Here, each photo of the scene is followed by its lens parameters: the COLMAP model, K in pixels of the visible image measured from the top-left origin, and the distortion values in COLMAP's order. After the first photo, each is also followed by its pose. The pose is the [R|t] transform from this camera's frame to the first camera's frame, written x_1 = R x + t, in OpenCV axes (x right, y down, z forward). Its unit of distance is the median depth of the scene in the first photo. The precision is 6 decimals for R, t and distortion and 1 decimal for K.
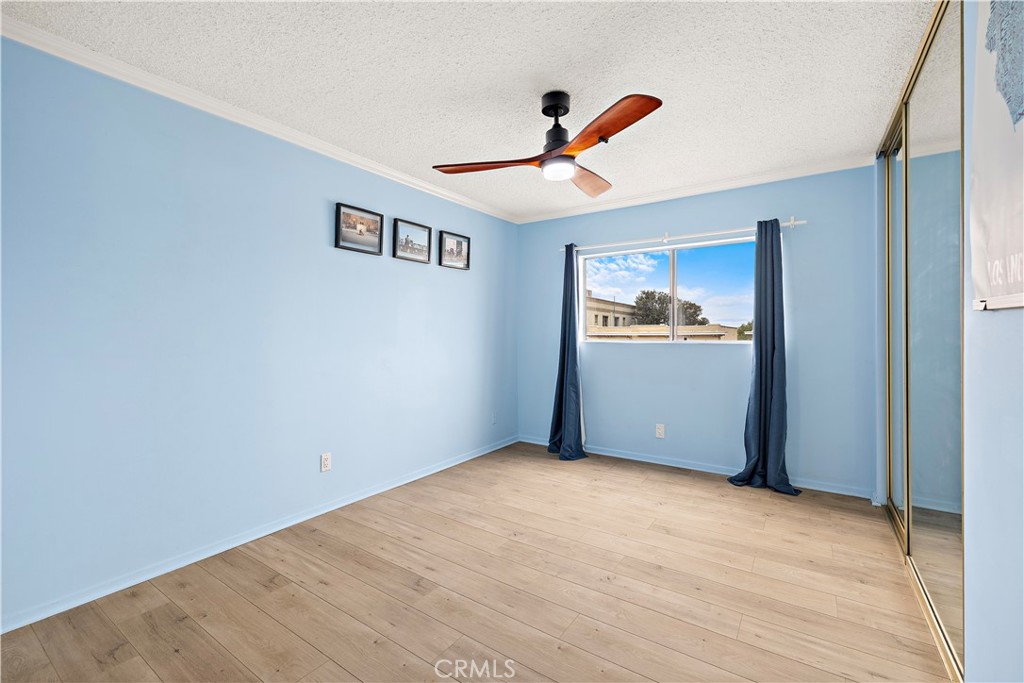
lens RADIAL K [[432.1, 0, 519.3], [0, 432.1, 343.6], [0, 0, 1]] dist [-0.001689, -0.000288]
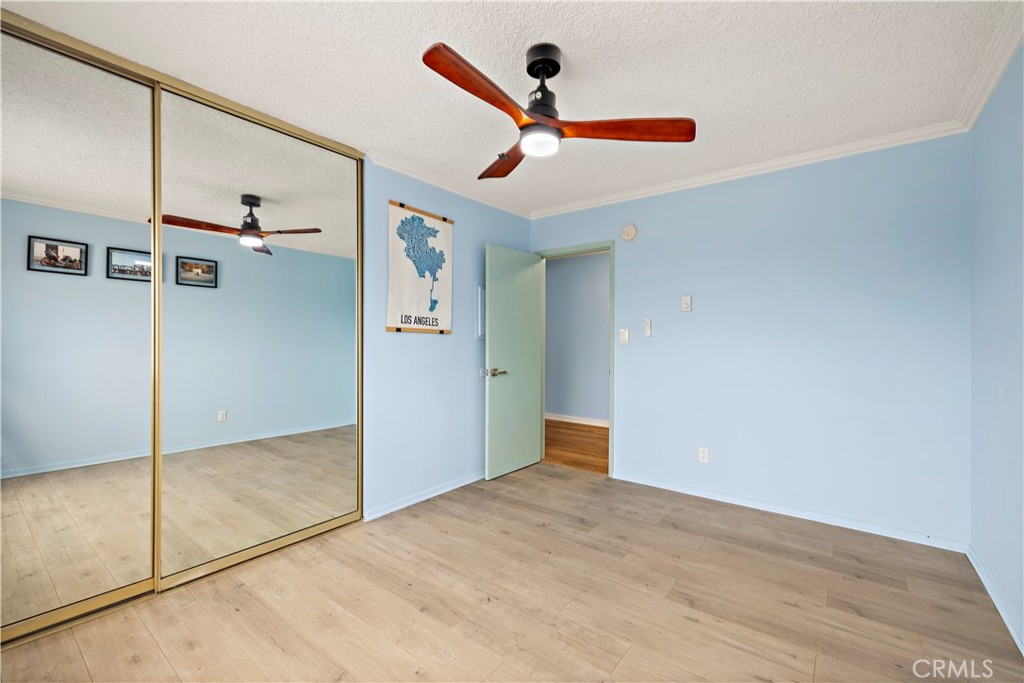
lens RADIAL K [[432.1, 0, 515.2], [0, 432.1, 343.2], [0, 0, 1]] dist [-0.001689, -0.000288]
pose [[-0.997304, -0.004128, 0.073268, 0.083690], [-0.002154, 0.999633, 0.027000, -0.041927], [-0.073352, 0.026769, -0.996947, 1.953297]]
